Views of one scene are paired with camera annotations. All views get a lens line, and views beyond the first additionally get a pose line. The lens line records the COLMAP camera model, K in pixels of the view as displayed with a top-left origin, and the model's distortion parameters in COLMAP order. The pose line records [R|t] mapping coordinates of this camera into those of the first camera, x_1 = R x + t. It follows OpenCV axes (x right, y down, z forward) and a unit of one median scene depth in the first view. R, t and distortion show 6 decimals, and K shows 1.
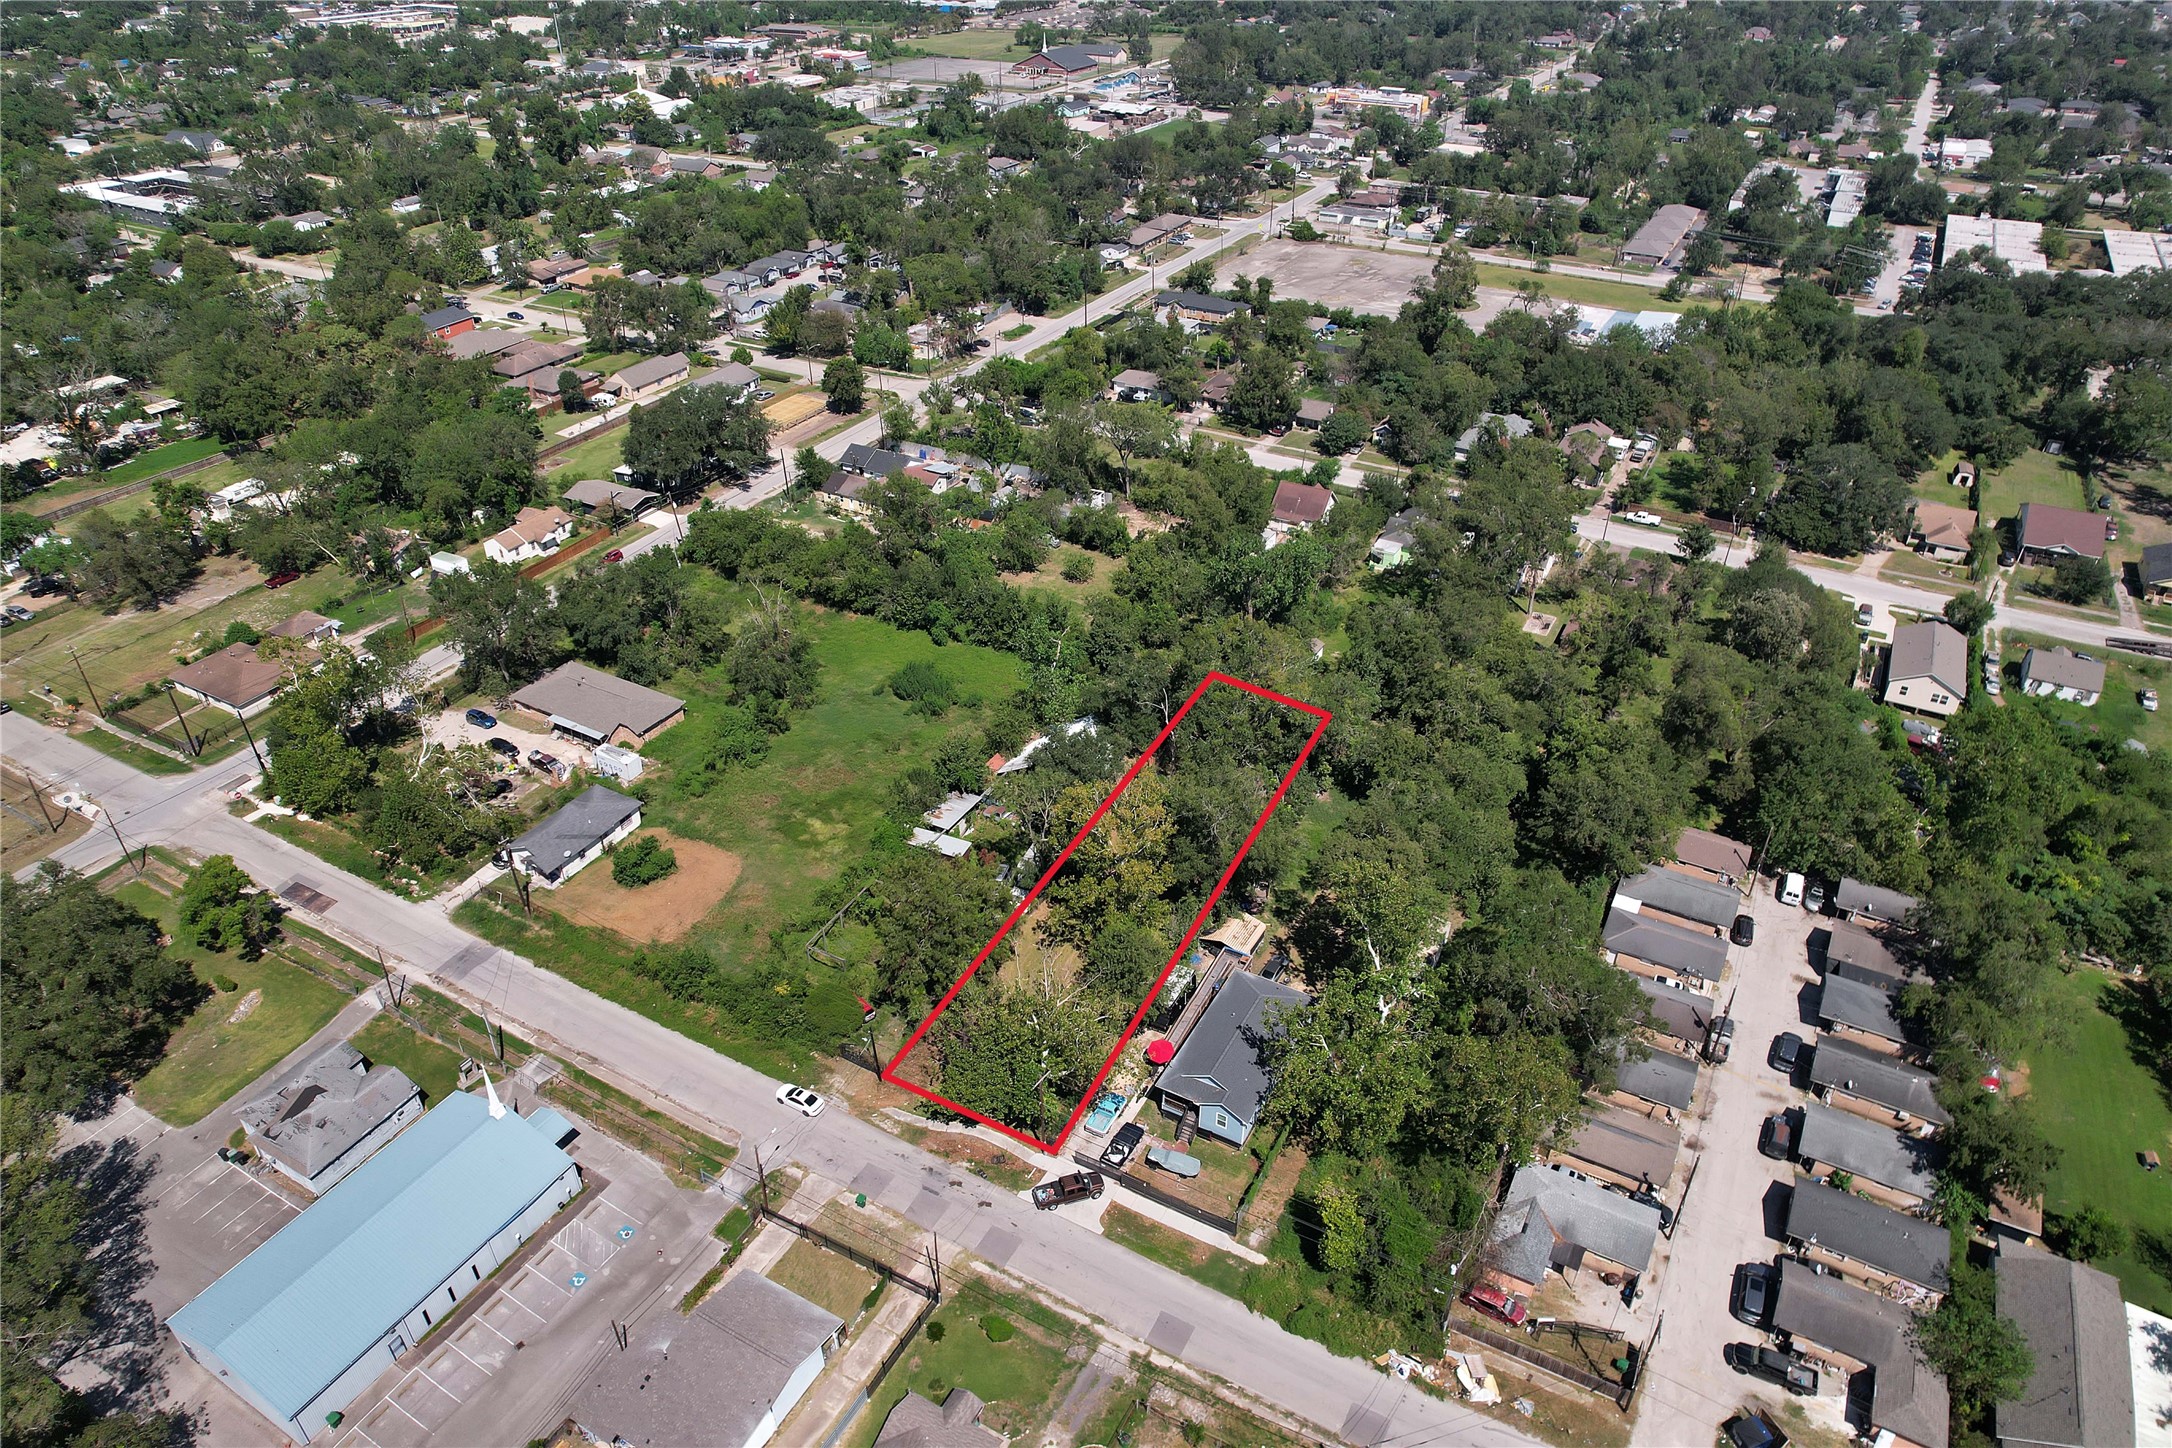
lens RADIAL K [[1399.1, 0, 1074.4], [0, 1399.1, 716.7], [0, 0, 1]] dist [-0.057372, 0.043413]
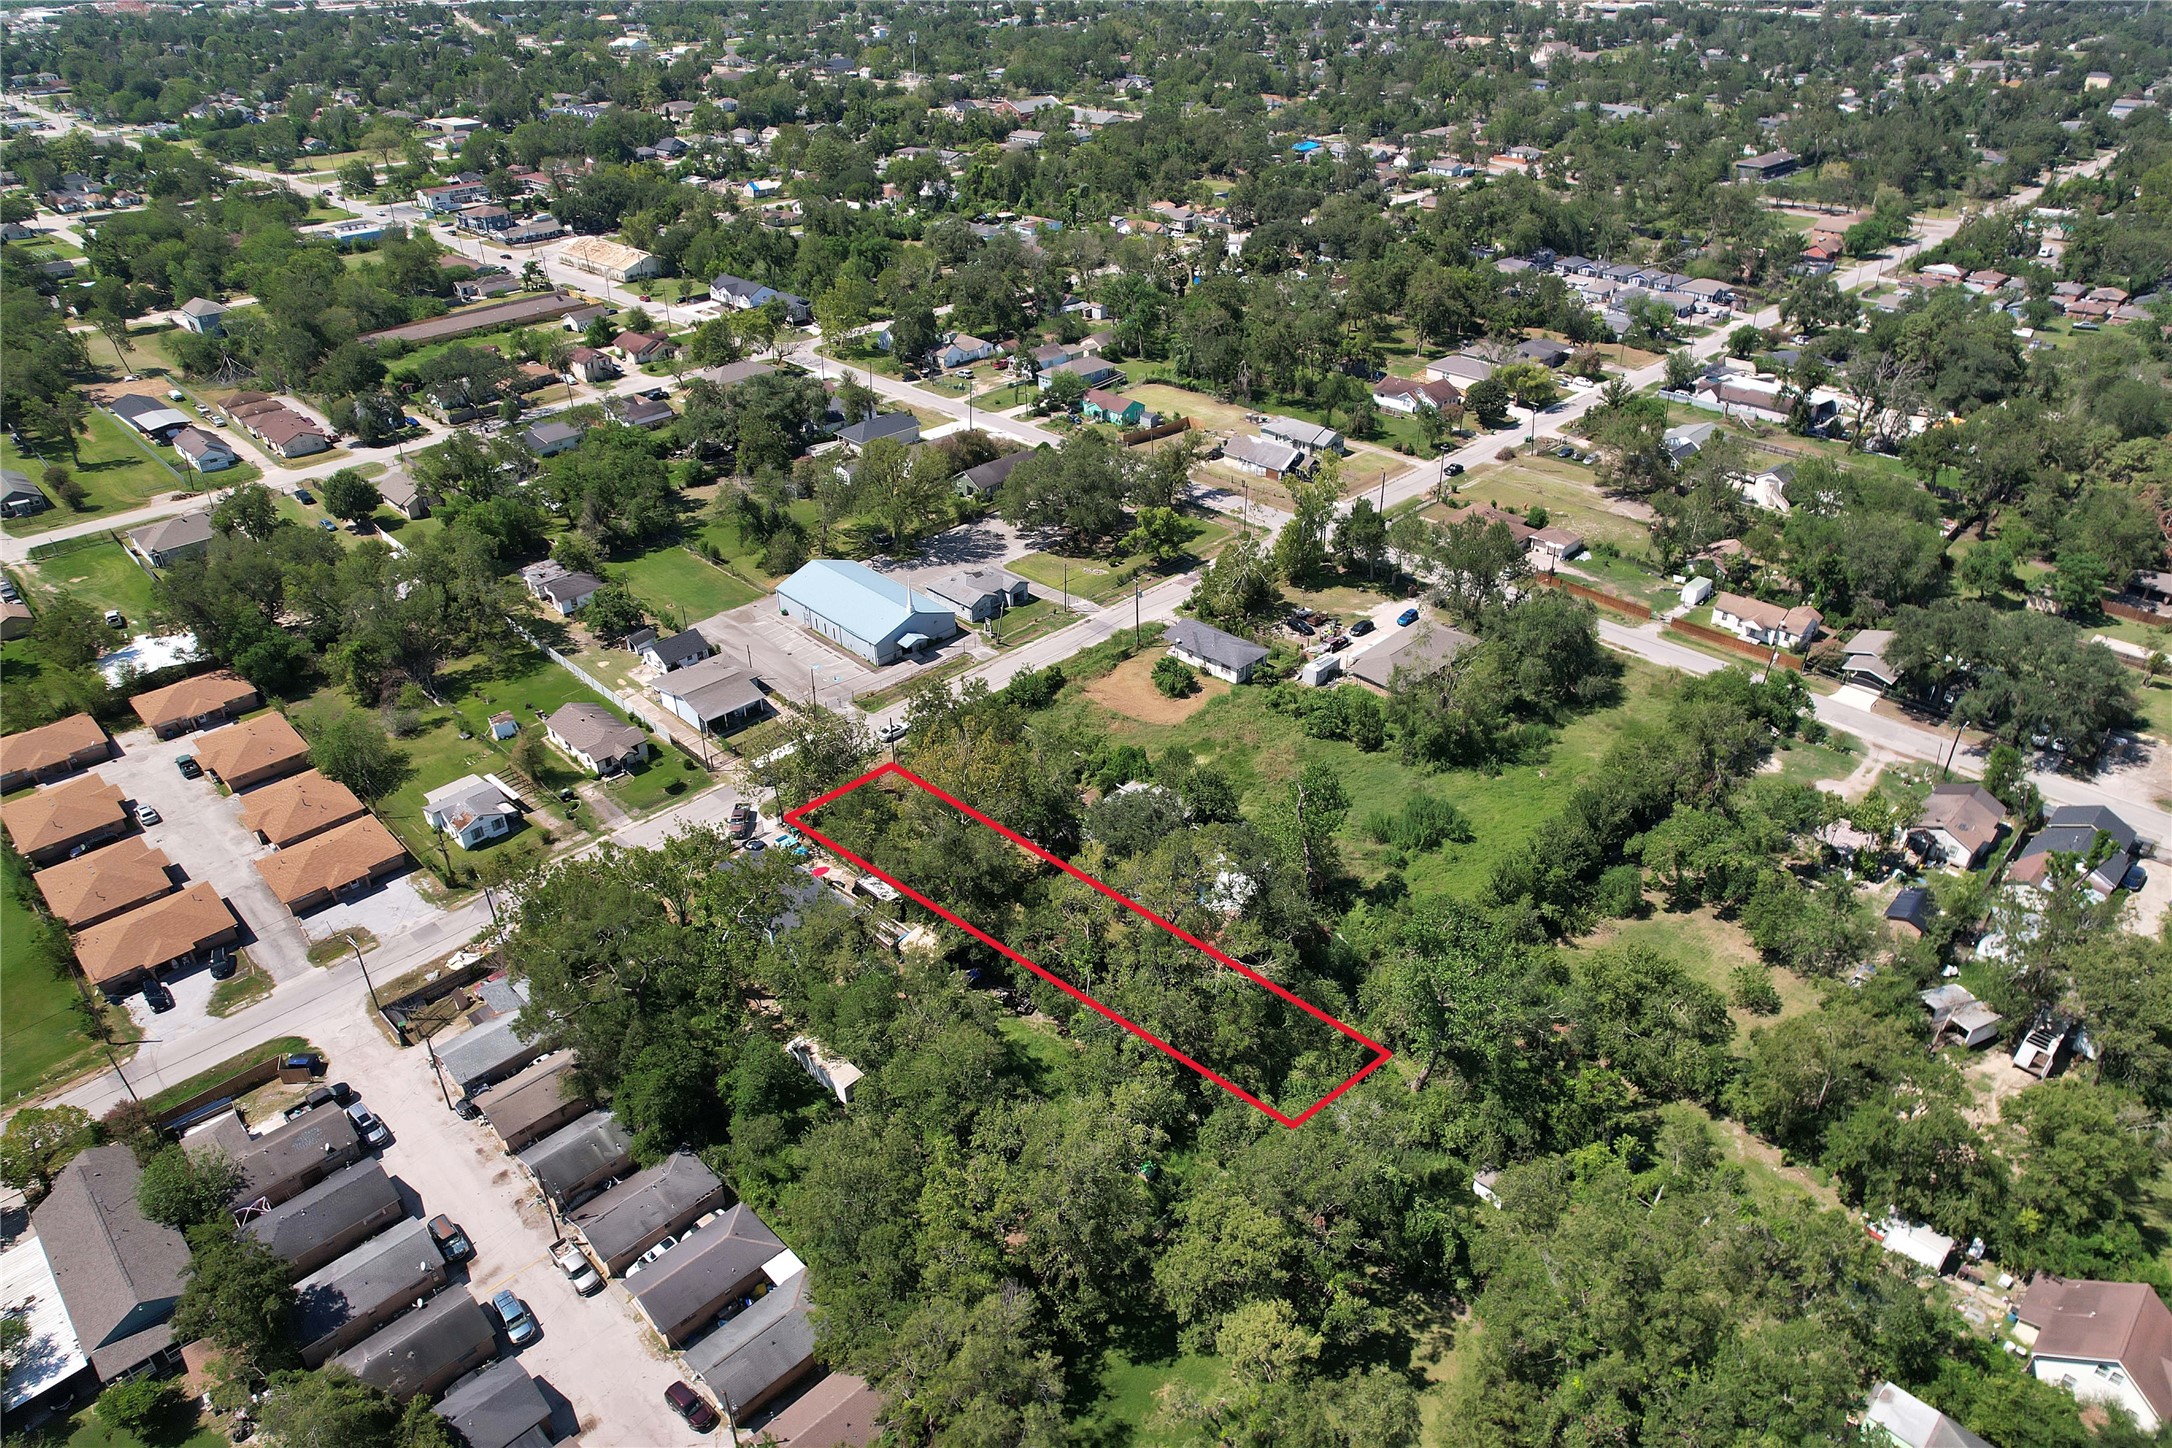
lens RADIAL K [[1387.9, 0, 1078.2], [0, 1387.9, 745.5], [0, 0, 1]] dist [-0.054724, 0.043957]
pose [[-0.276018, 0.512854, -0.812893, 0.813428], [-0.510031, 0.638698, 0.576136, -0.567350], [0.814667, 0.573624, 0.085279, 0.885777]]
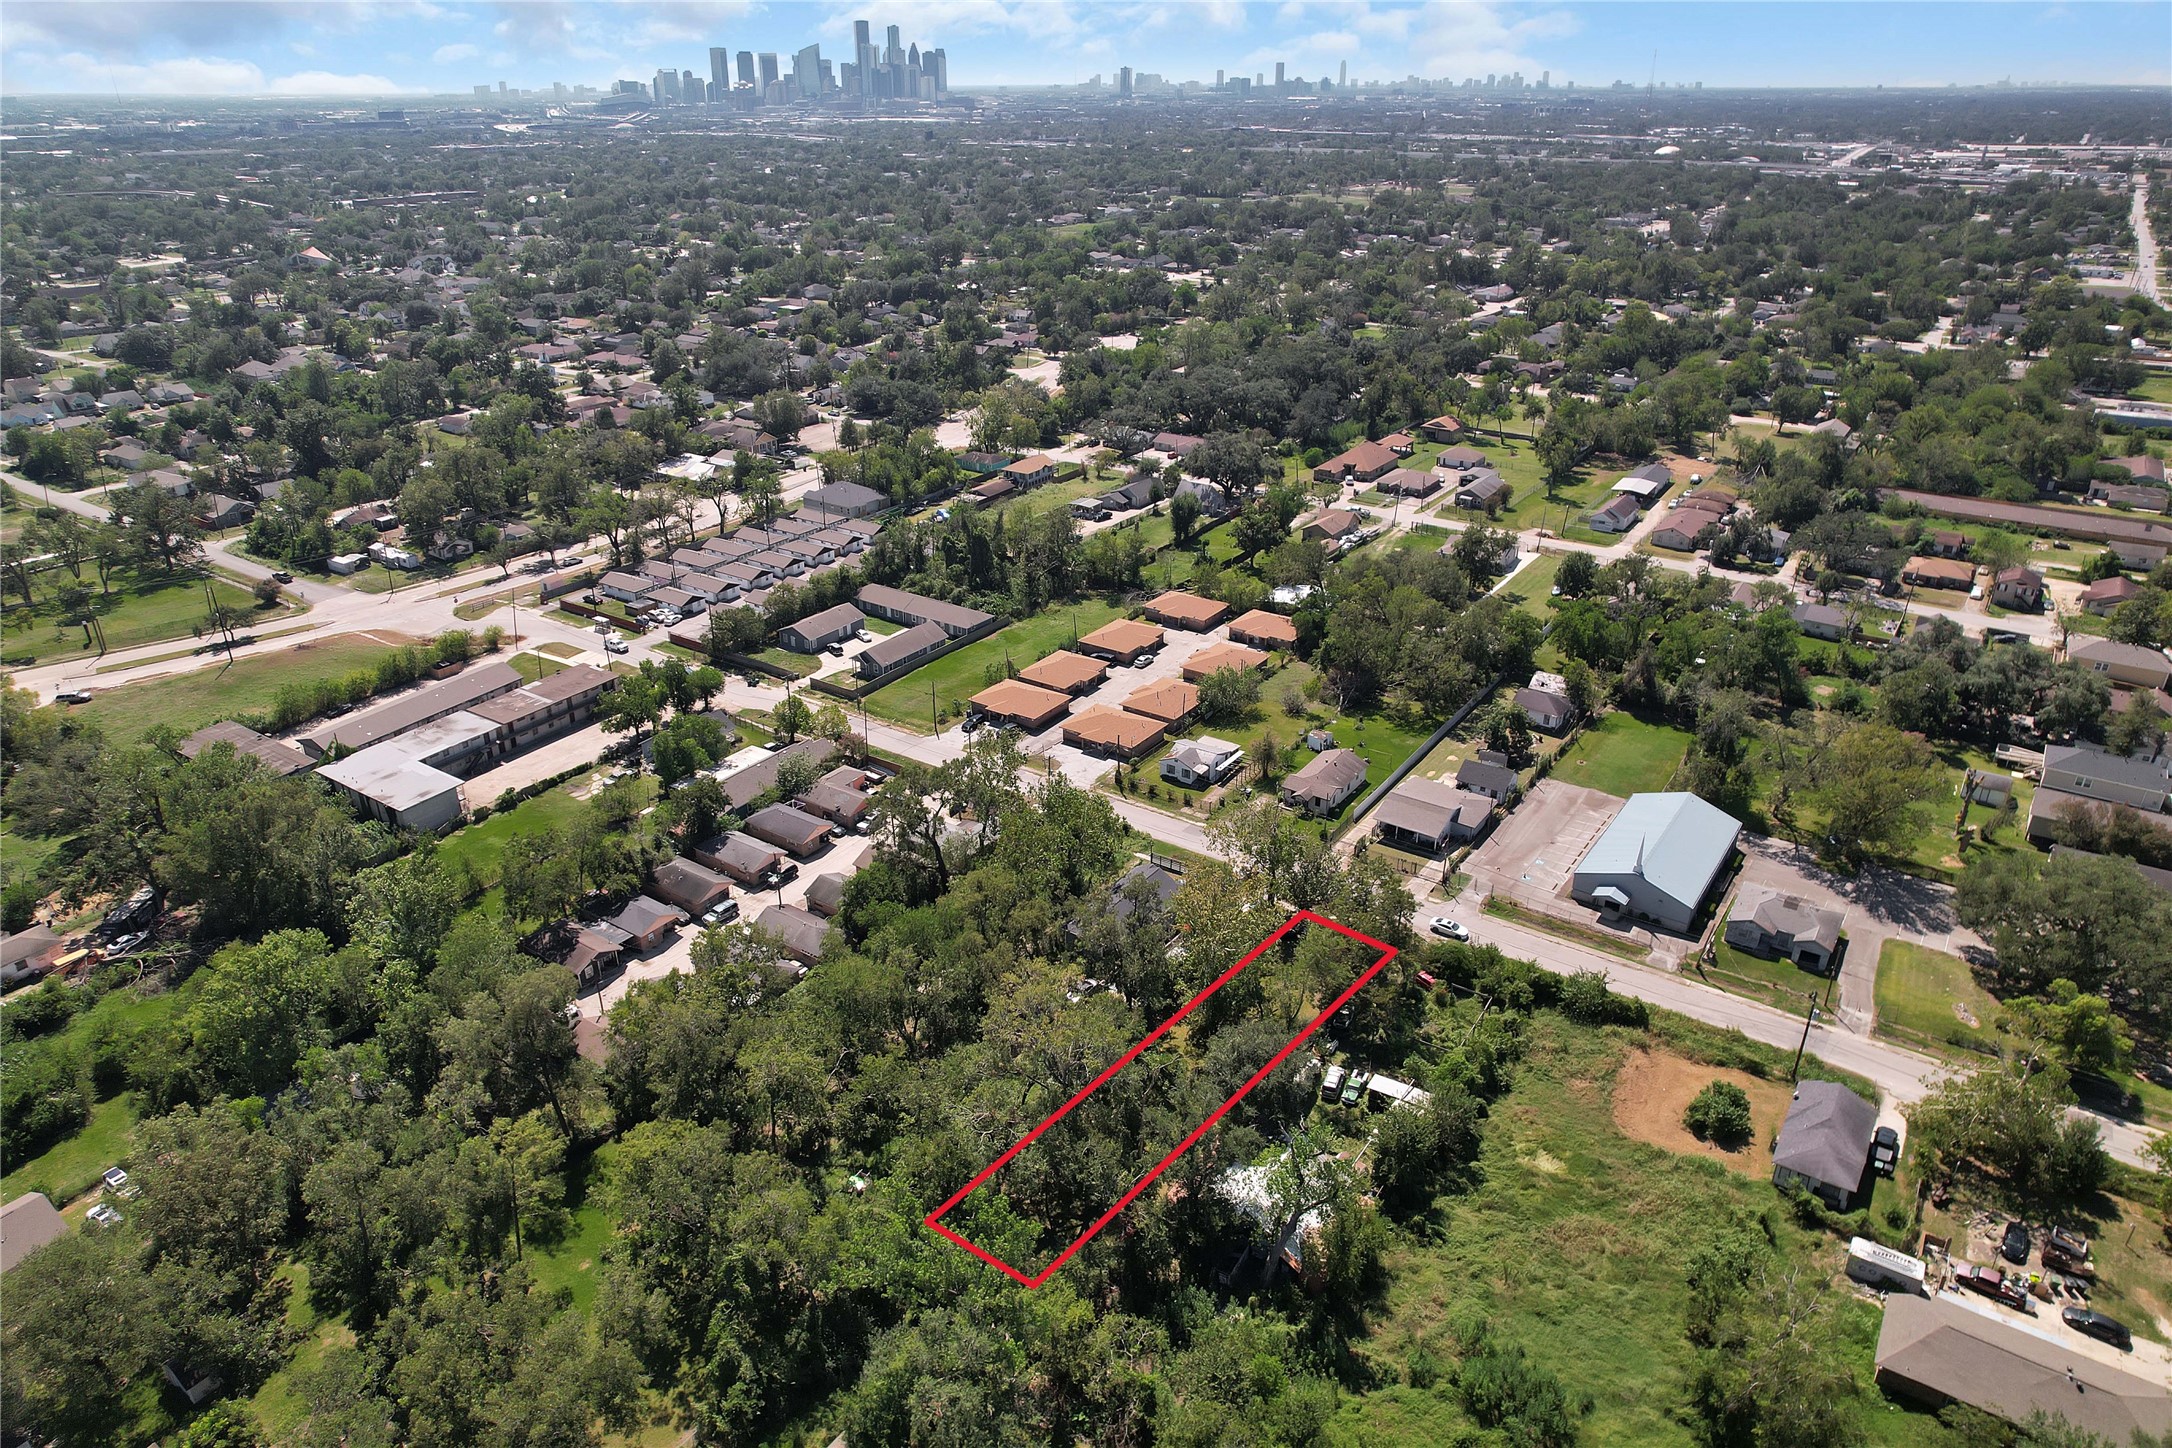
lens RADIAL K [[1399.1, 0, 1074.4], [0, 1399.1, 716.7], [0, 0, 1]] dist [-0.057372, 0.043413]
pose [[-0.995415, -0.035030, 0.089001, 0.050909], [0.056499, 0.535472, 0.842661, -0.872546], [-0.077176, 0.843826, -0.531038, 1.347655]]
